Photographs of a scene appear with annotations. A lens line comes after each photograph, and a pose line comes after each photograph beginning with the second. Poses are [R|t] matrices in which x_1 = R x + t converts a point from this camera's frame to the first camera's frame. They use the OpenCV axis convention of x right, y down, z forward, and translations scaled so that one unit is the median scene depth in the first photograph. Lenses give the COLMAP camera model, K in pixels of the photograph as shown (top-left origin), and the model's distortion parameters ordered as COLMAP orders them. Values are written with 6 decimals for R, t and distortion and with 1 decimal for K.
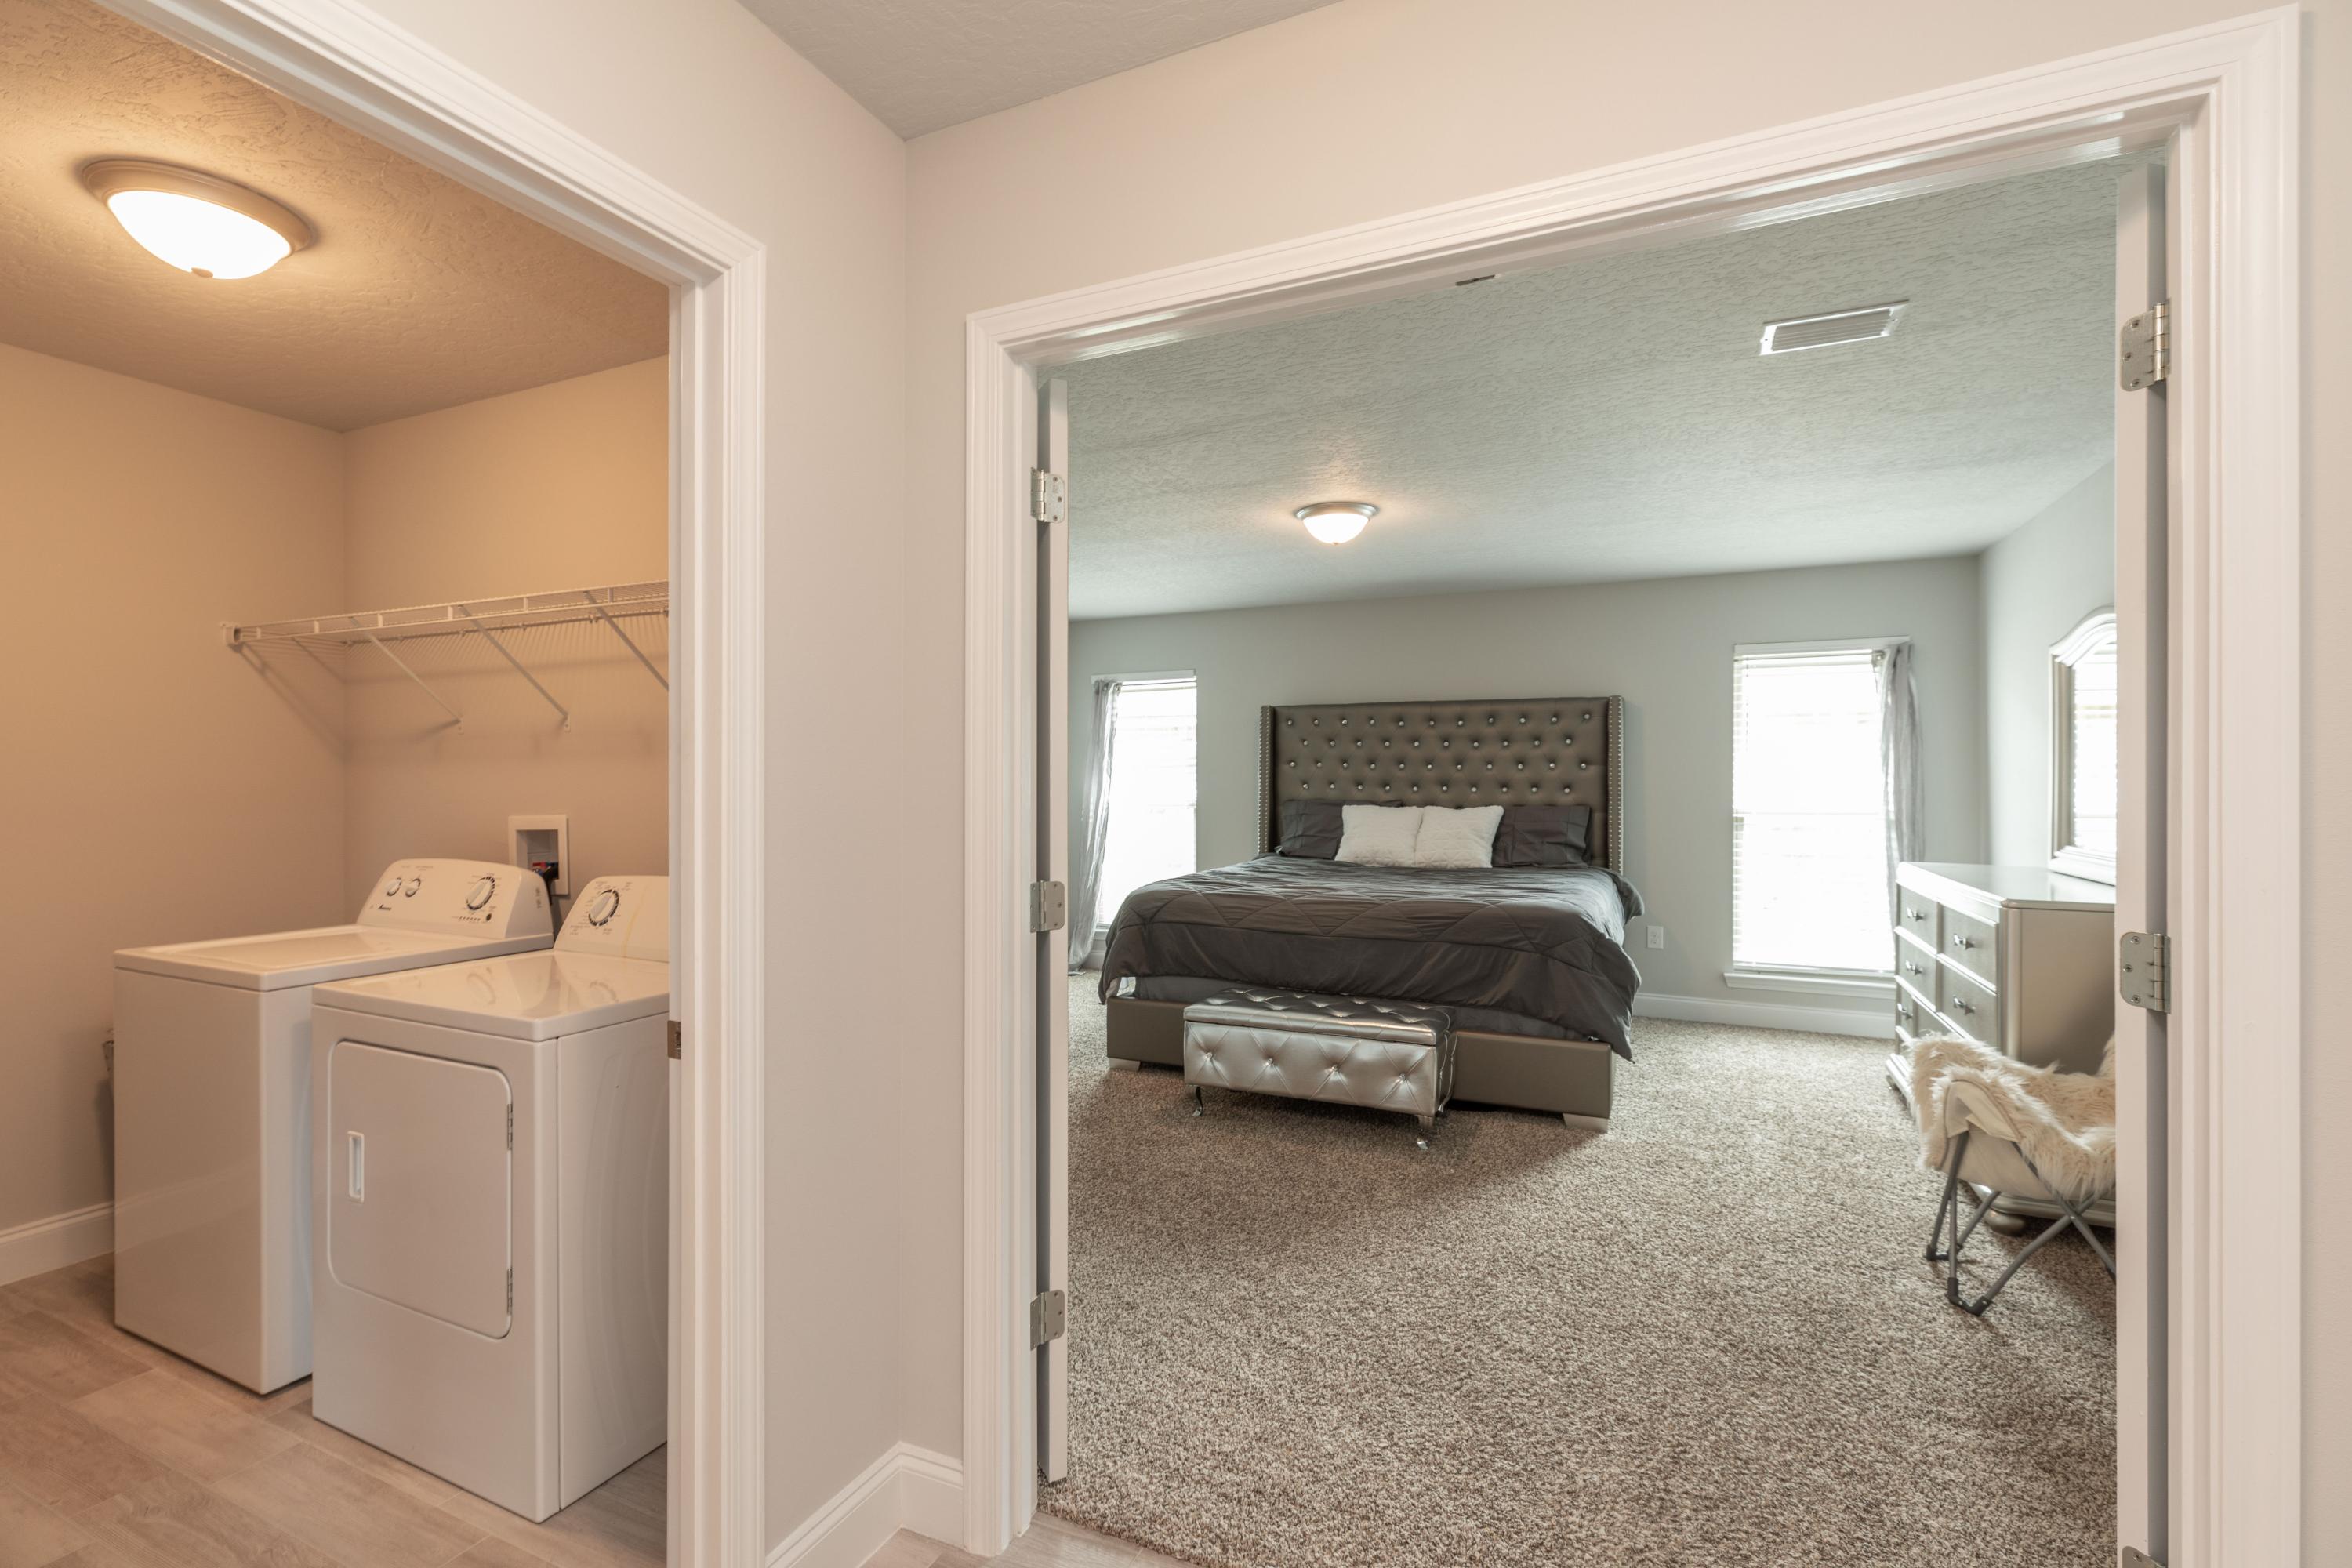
lens RADIAL K [[1051.6, 0, 1165.2], [0, 1051.6, 789.7], [0, 0, 1]] dist [0.000896, -0.000531]
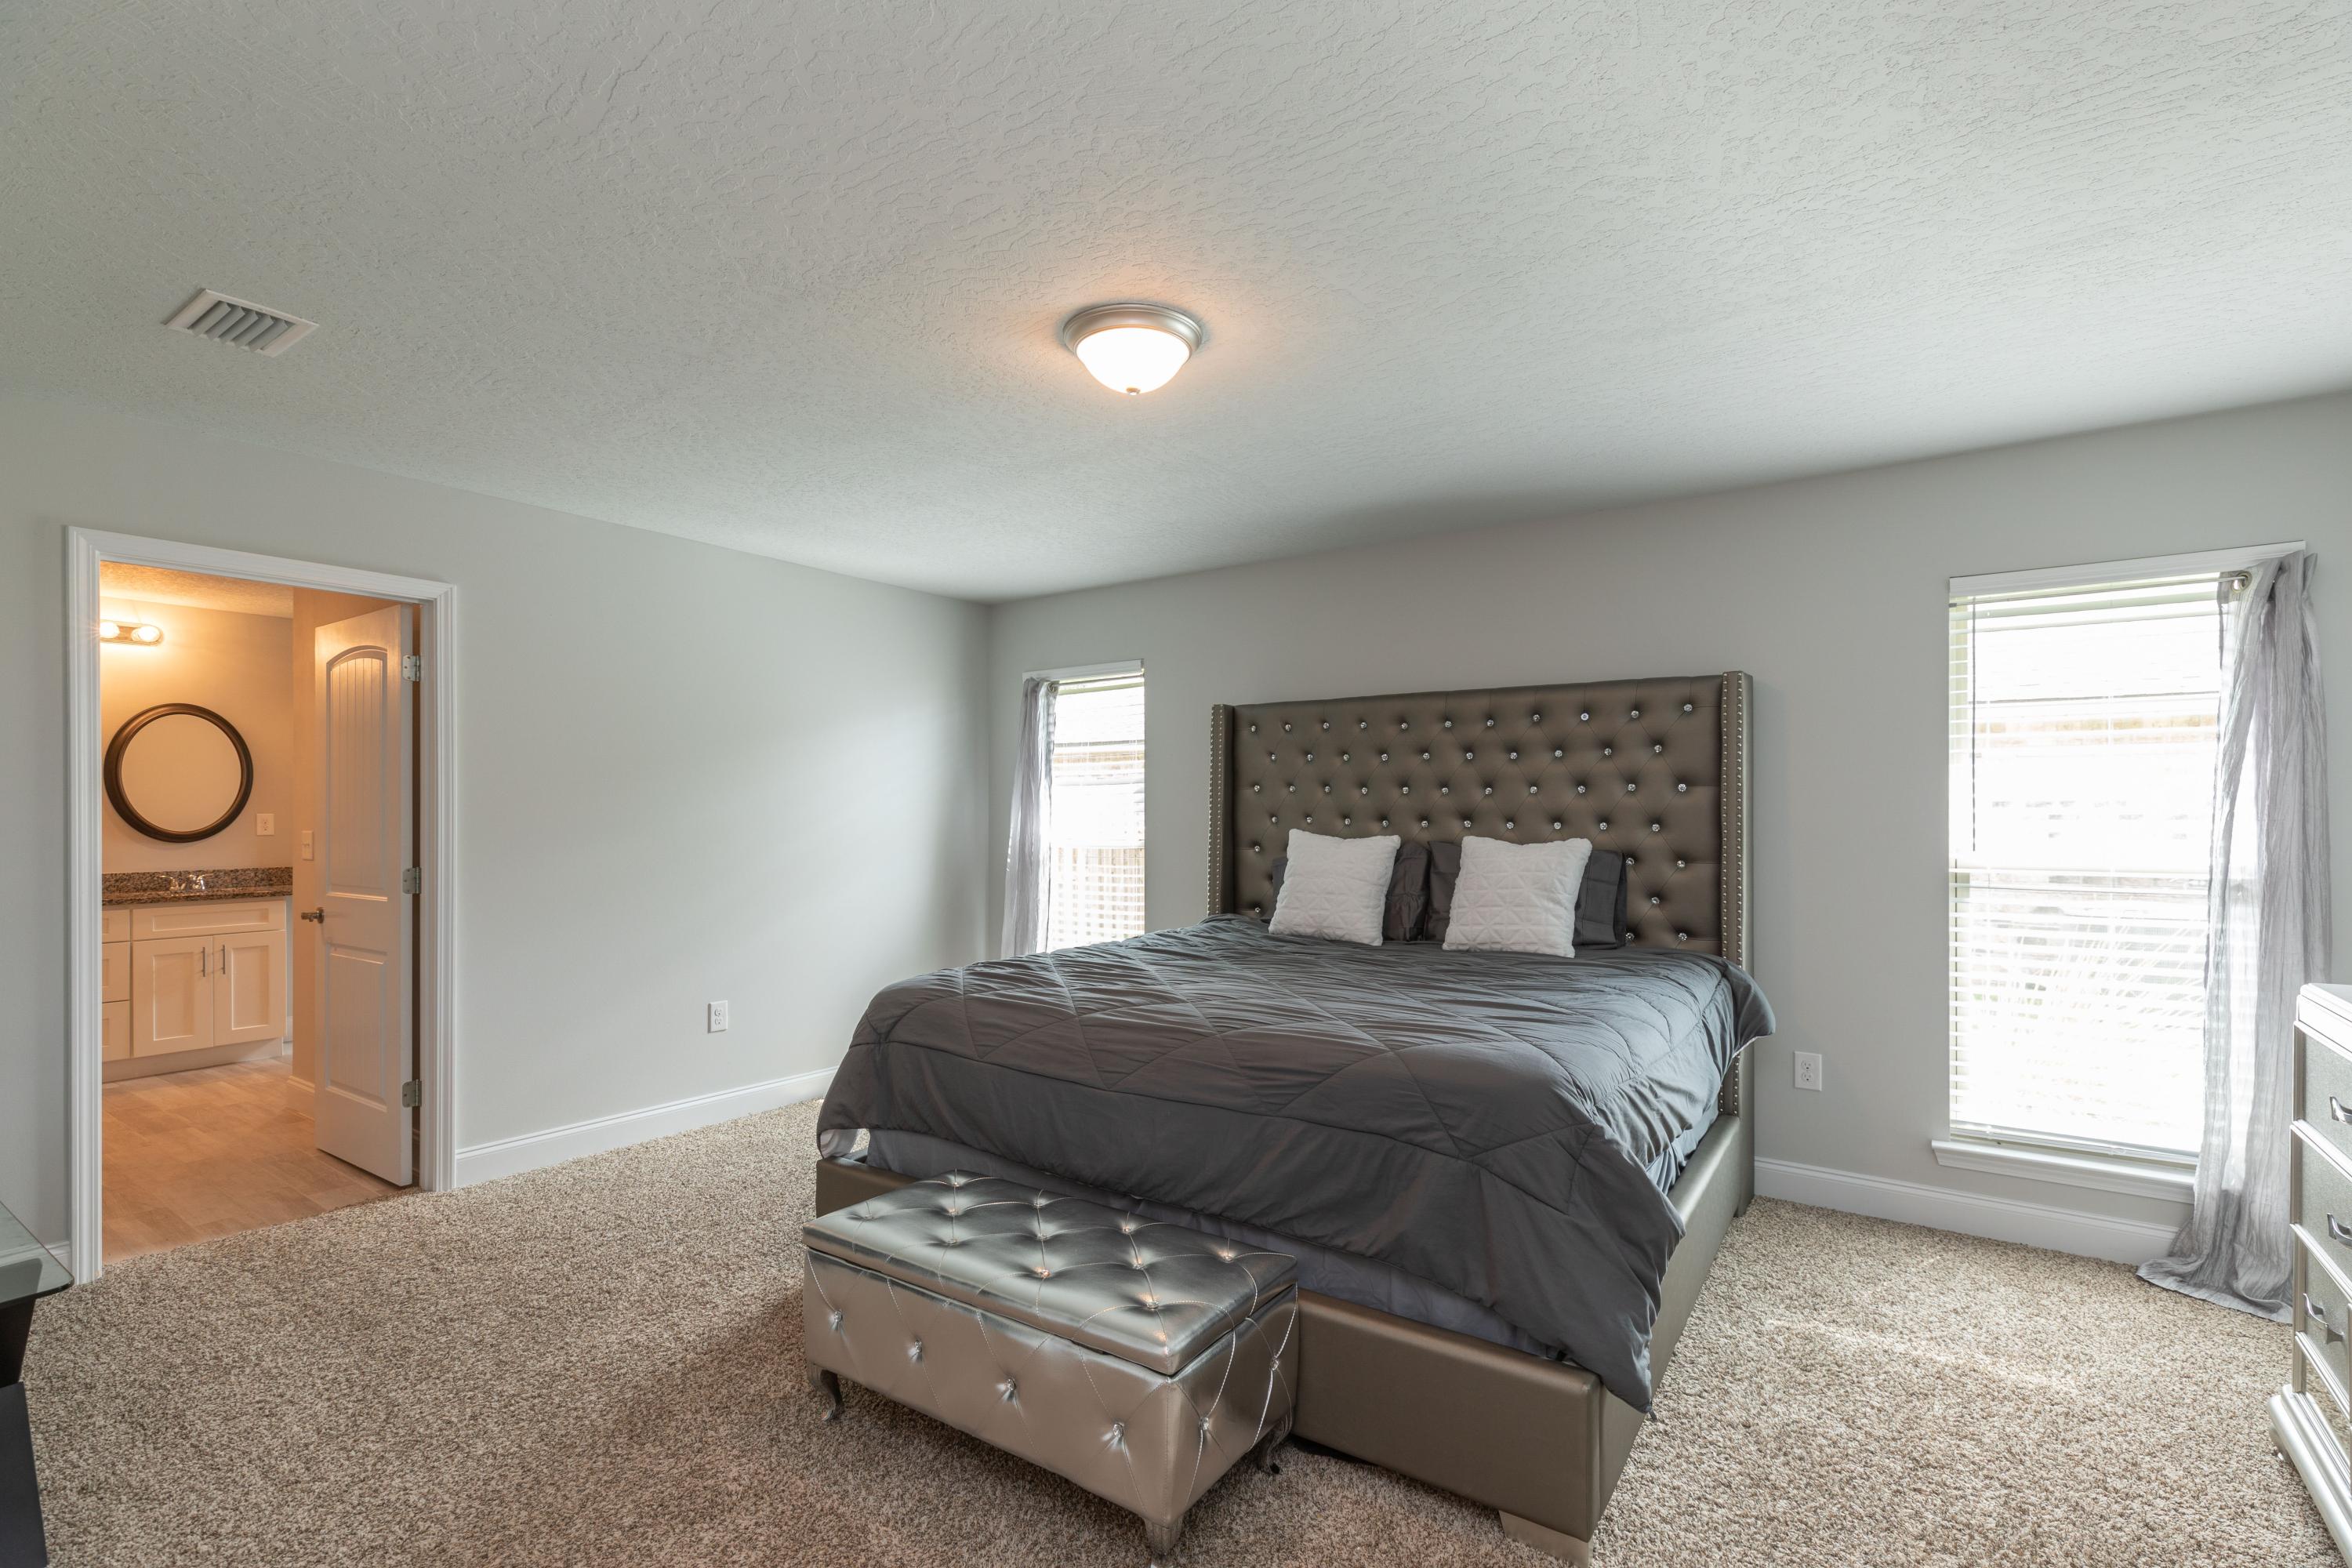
lens RADIAL K [[1051.6, 0, 1189.7], [0, 1051.6, 814.9], [0, 0, 1]] dist [0.000896, -0.000531]
pose [[0.985043, 0.000125, -0.172308, 0.209770], [-0.001062, 0.999985, -0.005344, -0.002886], [0.172304, 0.005447, 0.985029, 0.327043]]
